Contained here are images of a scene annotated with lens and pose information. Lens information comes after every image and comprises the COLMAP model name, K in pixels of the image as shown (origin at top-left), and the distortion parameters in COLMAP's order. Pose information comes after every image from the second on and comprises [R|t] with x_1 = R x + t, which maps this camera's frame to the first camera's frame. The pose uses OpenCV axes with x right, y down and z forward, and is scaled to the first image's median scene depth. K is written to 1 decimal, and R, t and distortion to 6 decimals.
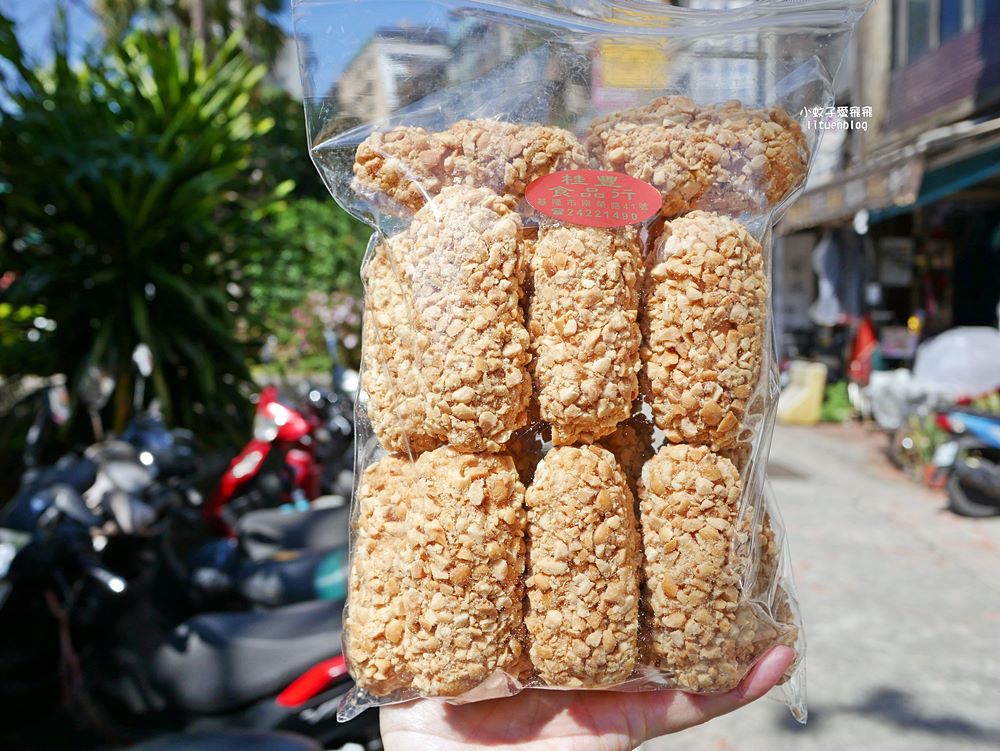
lens RADIAL K [[851.0, 0, 503.7], [0, 851.0, 370.0], [0, 0, 1]] dist [-0.060888, 0.036612]
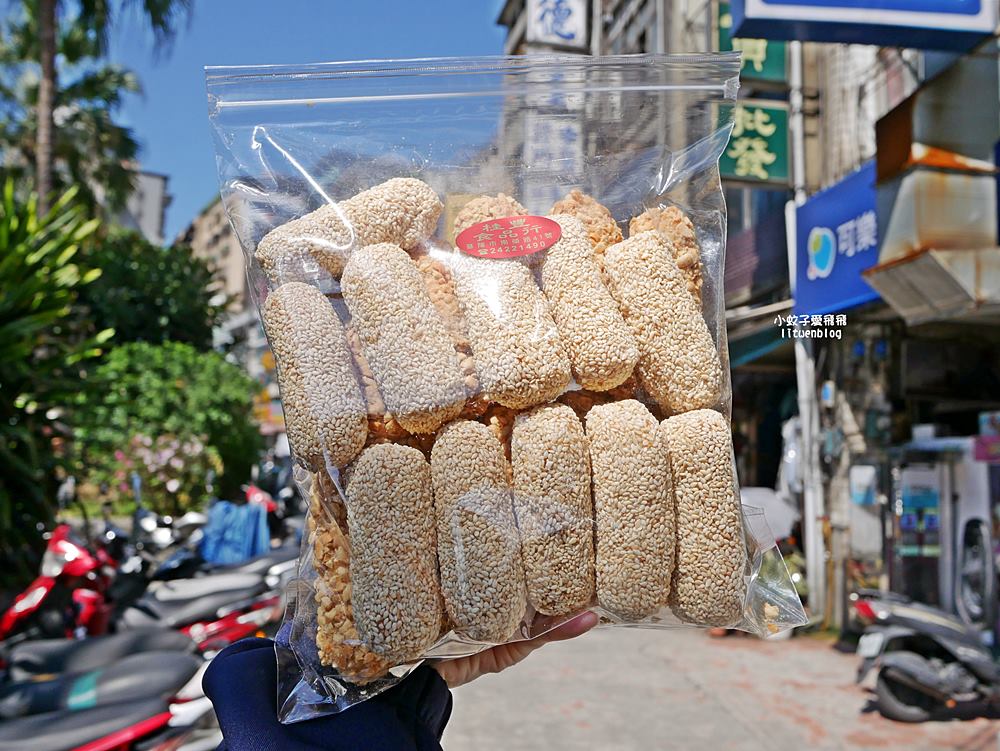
lens RADIAL K [[851.0, 0, 499.8], [0, 851.0, 371.1], [0, 0, 1]] dist [-0.060888, 0.036612]
pose [[0.984508, 0.049511, 0.168202, 0.049688], [-0.019158, 0.983936, -0.177490, 0.004596], [-0.174288, 0.171518, 0.969642, -0.089268]]
